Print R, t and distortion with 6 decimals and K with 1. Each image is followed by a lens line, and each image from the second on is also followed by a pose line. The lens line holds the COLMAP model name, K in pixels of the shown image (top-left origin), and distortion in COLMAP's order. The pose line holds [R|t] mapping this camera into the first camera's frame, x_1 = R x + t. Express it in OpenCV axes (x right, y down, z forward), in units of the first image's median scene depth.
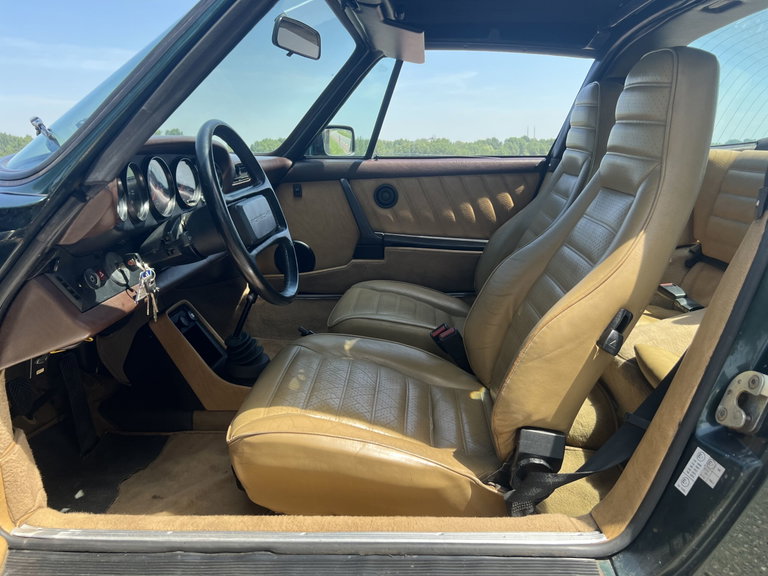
lens RADIAL K [[576.8, 0, 384.0], [0, 576.8, 288.0], [0, 0, 1]] dist [0.007851, -0.006266]
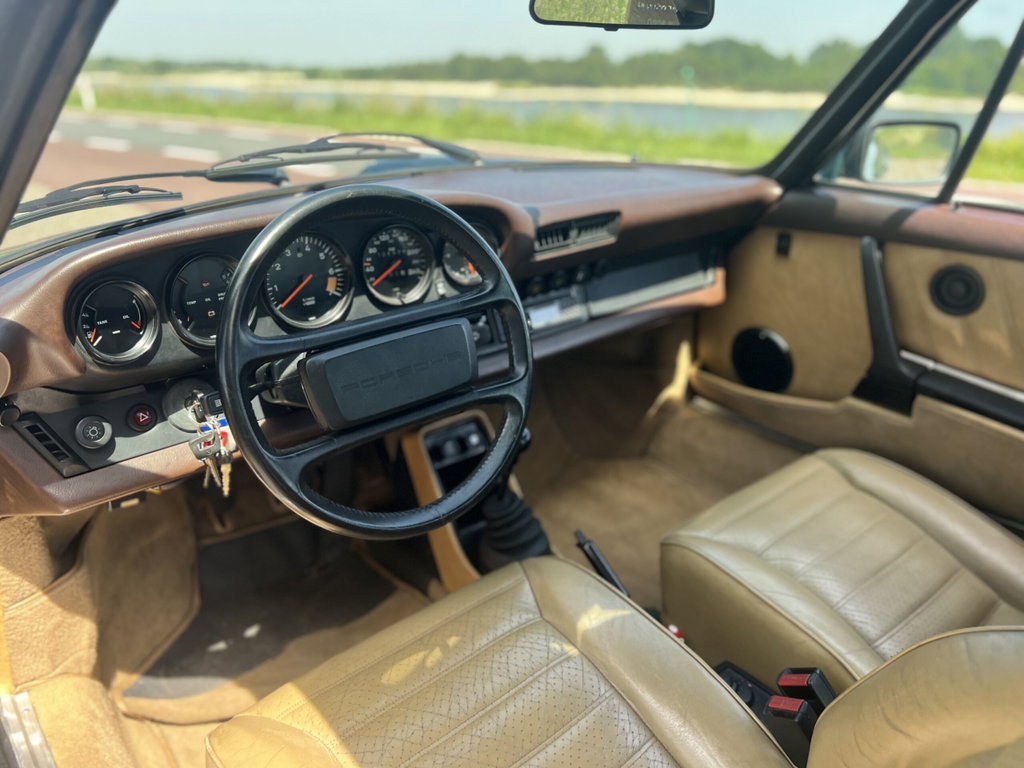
lens RADIAL K [[769.0, 0, 512.0], [0, 769.0, 384.0], [0, 0, 1]] dist [0.007851, -0.006266]
pose [[0.684568, 0.299094, -0.664762, 0.192068], [-0.183974, 0.953315, 0.239467, -0.171249], [0.705351, -0.041633, 0.707634, 0.316286]]
